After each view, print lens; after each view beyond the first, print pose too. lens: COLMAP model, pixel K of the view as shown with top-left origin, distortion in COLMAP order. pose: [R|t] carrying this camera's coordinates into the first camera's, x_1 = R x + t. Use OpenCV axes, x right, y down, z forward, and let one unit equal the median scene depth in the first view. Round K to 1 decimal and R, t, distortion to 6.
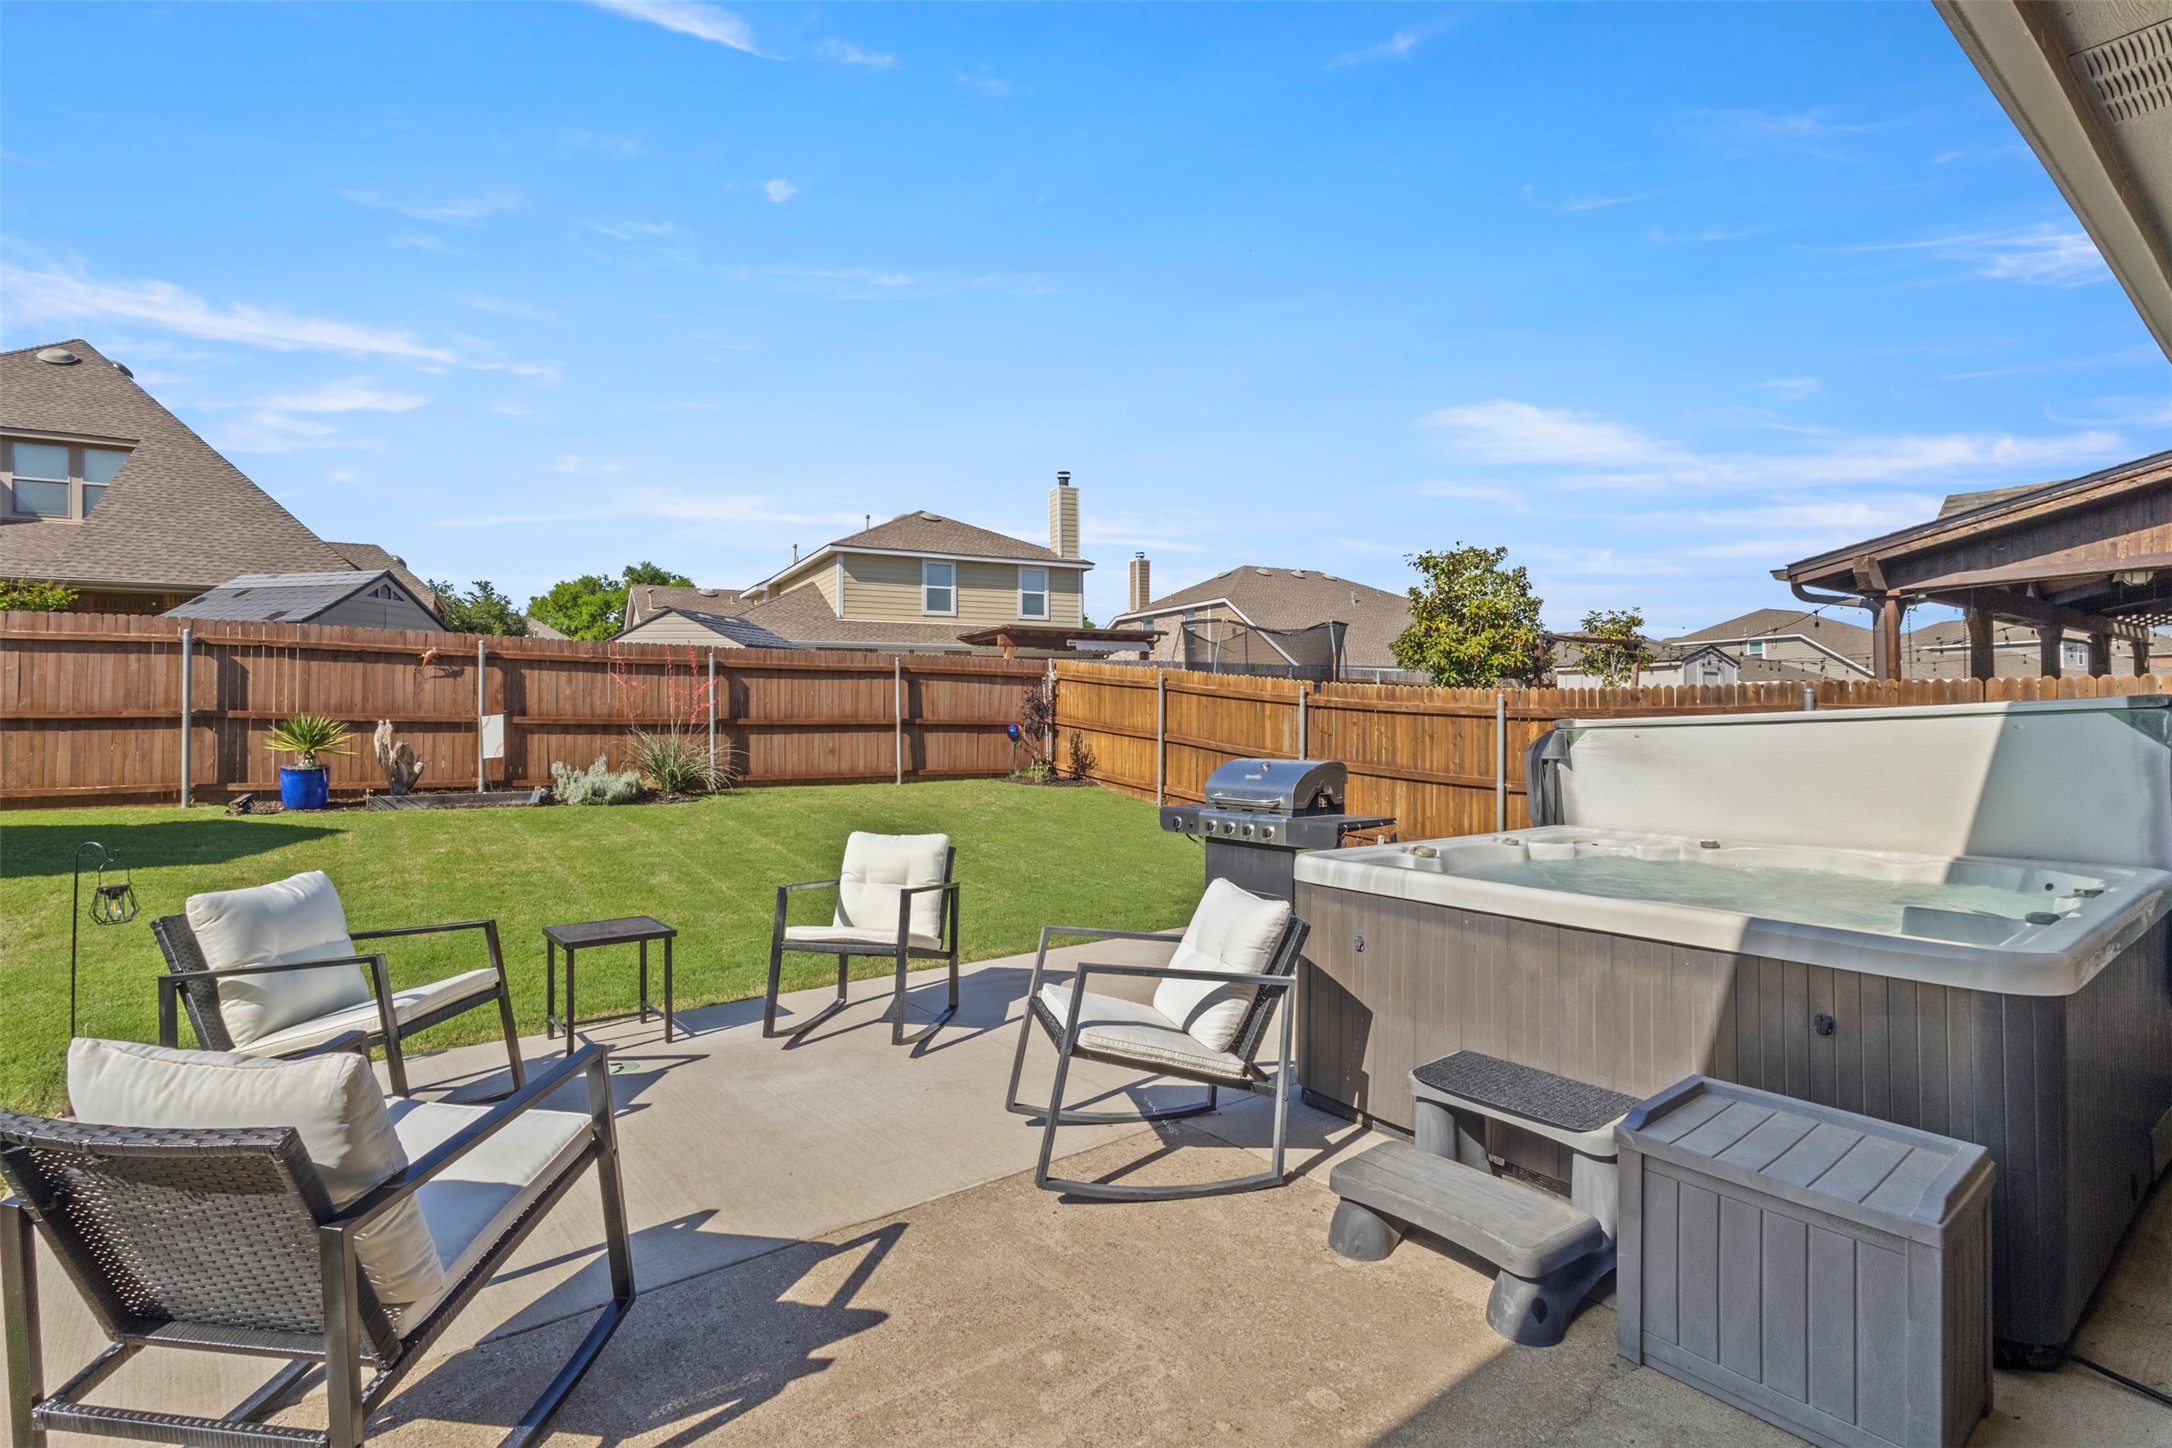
lens RADIAL K [[1002.0, 0, 1084.6], [0, 1002.0, 723.5], [0, 0, 1]] dist [-0.000808, 0.001086]
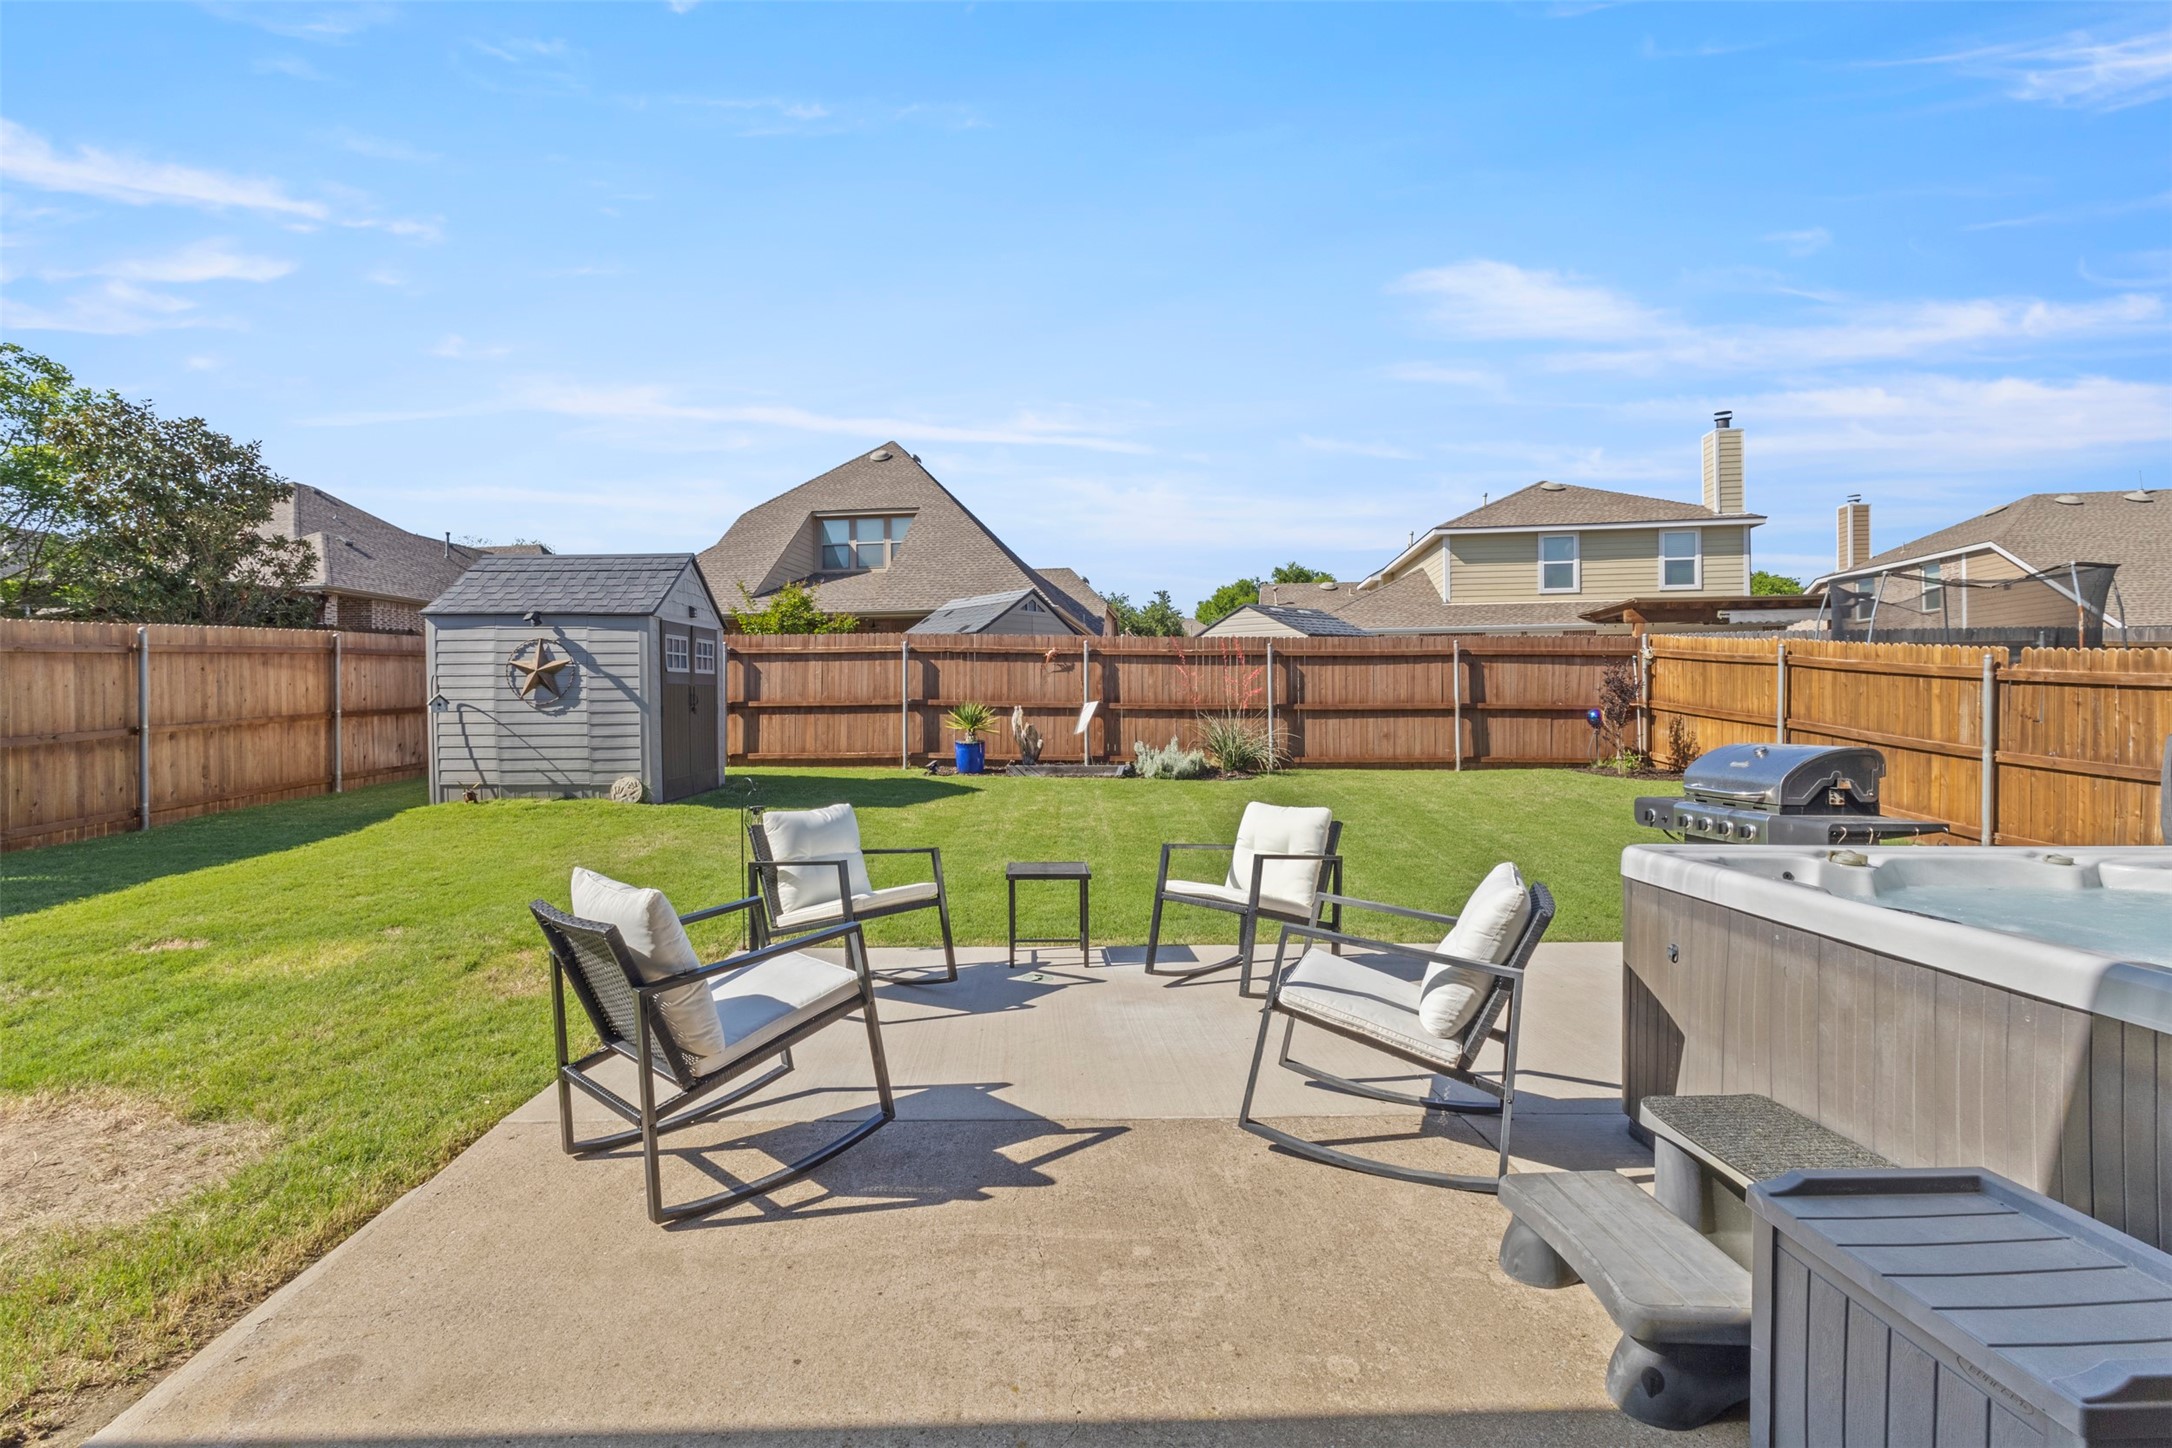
lens RADIAL K [[1002.0, 0, 1092.0], [0, 1002.0, 712.9], [0, 0, 1]] dist [-0.000808, 0.001086]
pose [[0.815275, -0.001241, -0.579073, 0.124386], [0.001586, 0.999999, 0.000090, 0.005582], [0.579072, -0.000992, 0.815276, 0.009879]]
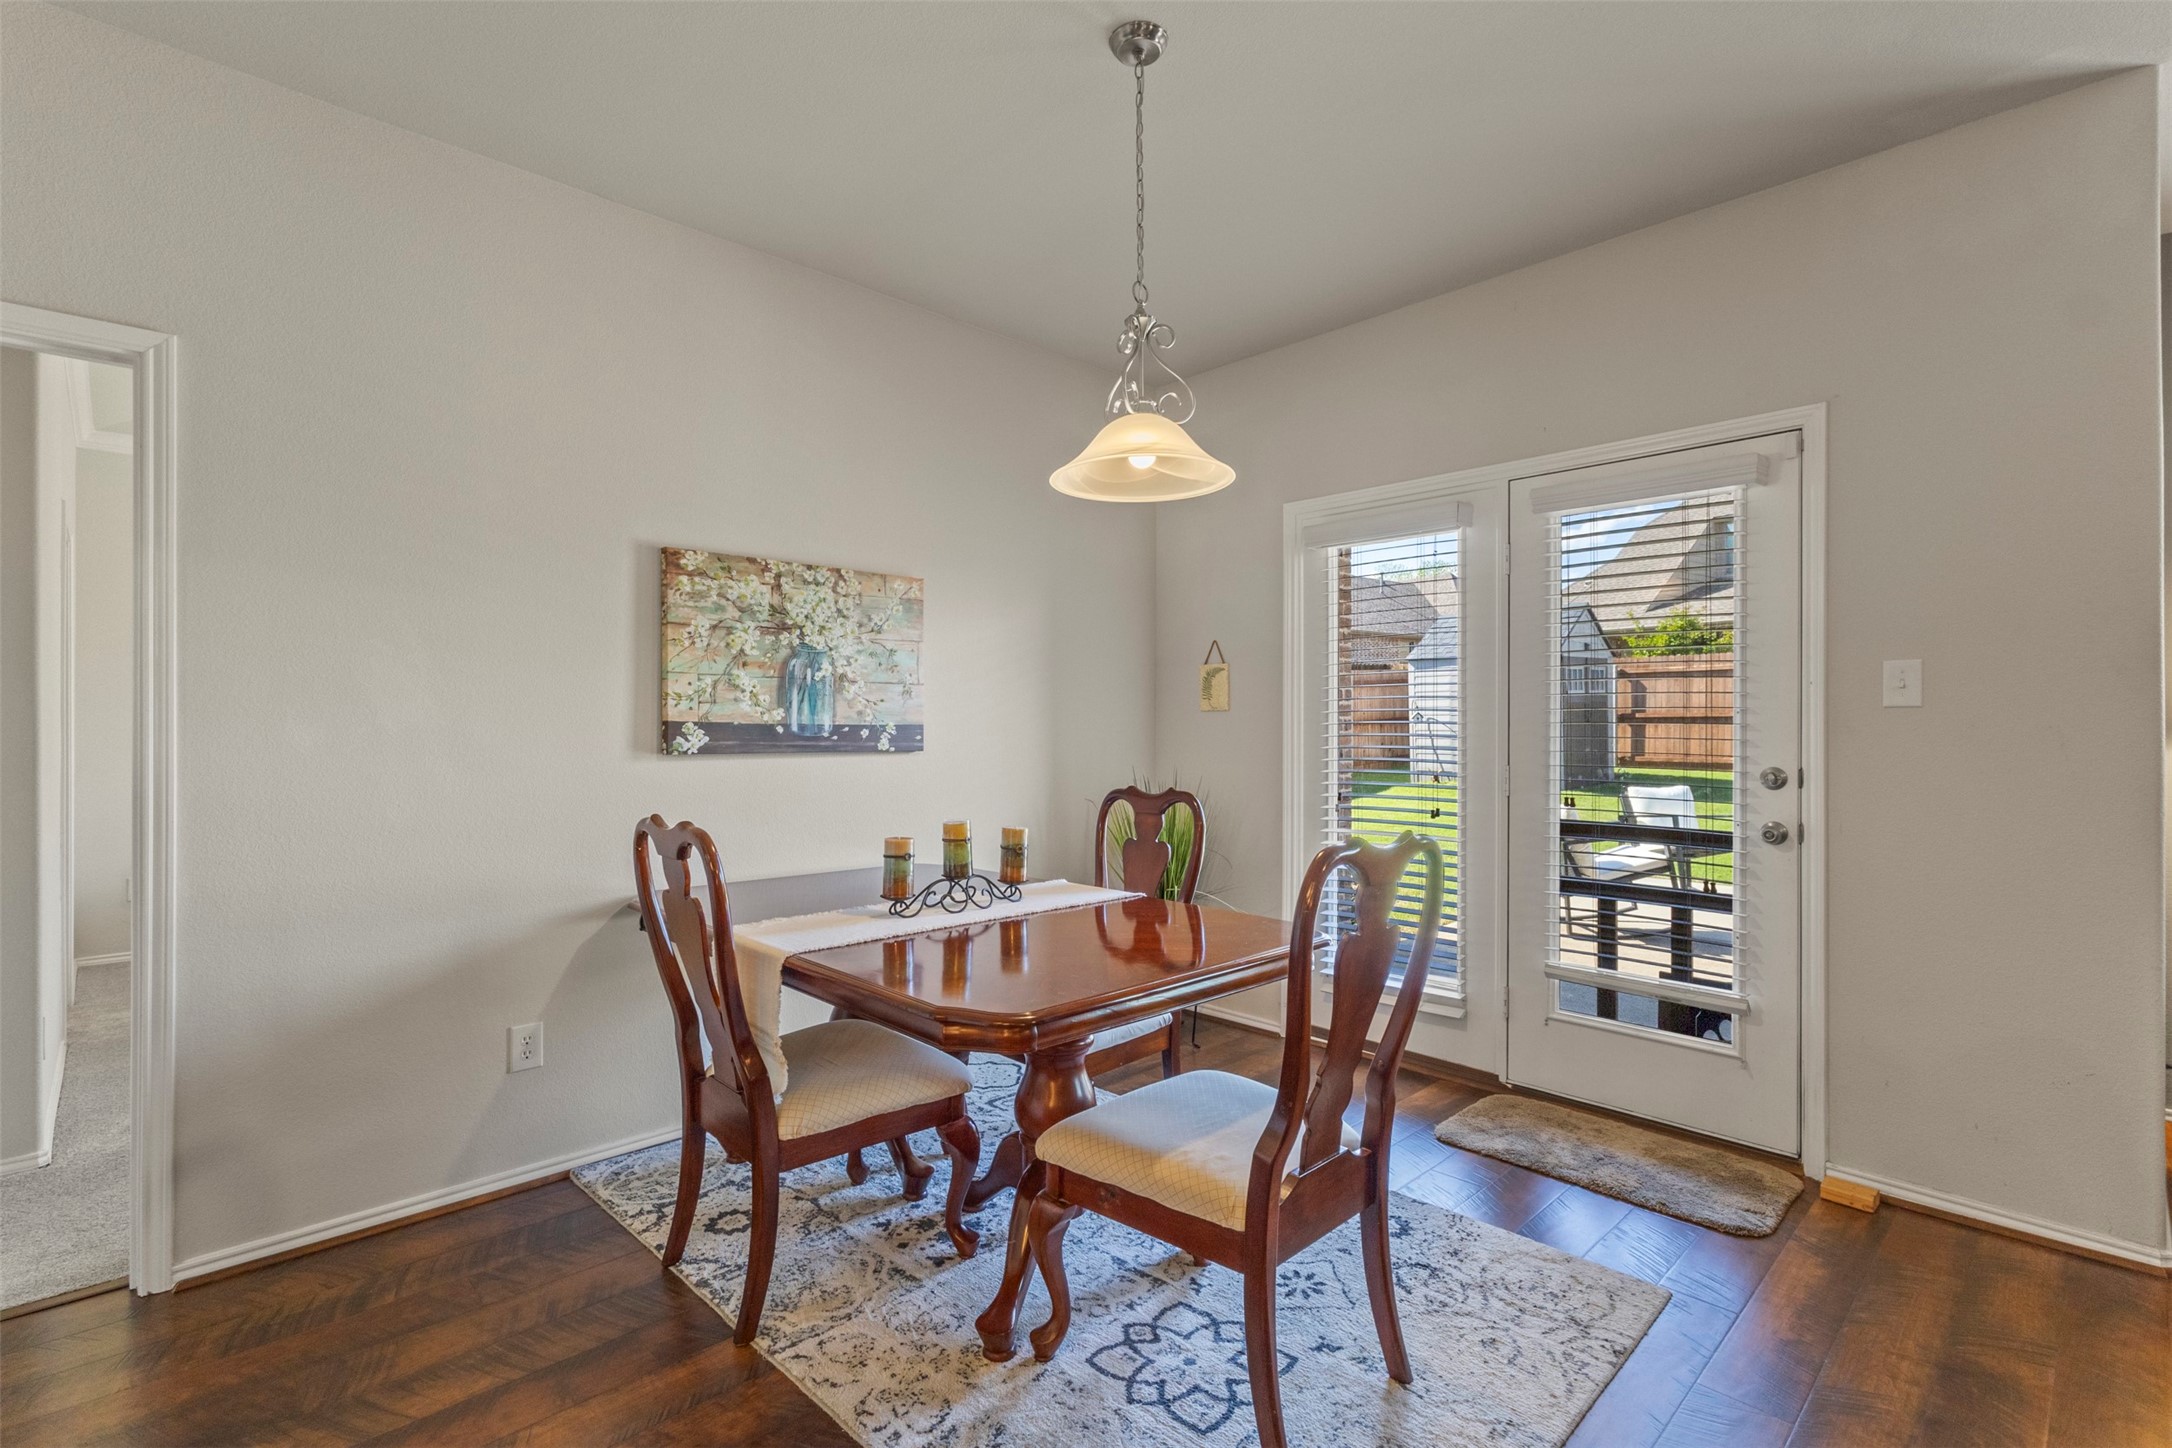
lens RADIAL K [[1002.0, 0, 1080.3], [0, 1002.0, 723.2], [0, 0, 1]] dist [-0.000808, 0.001086]
pose [[0.105902, 0.007938, -0.994345, 0.488042], [0.001366, 0.999966, 0.008128, -0.008620], [0.994376, -0.002219, 0.105887, -0.226384]]
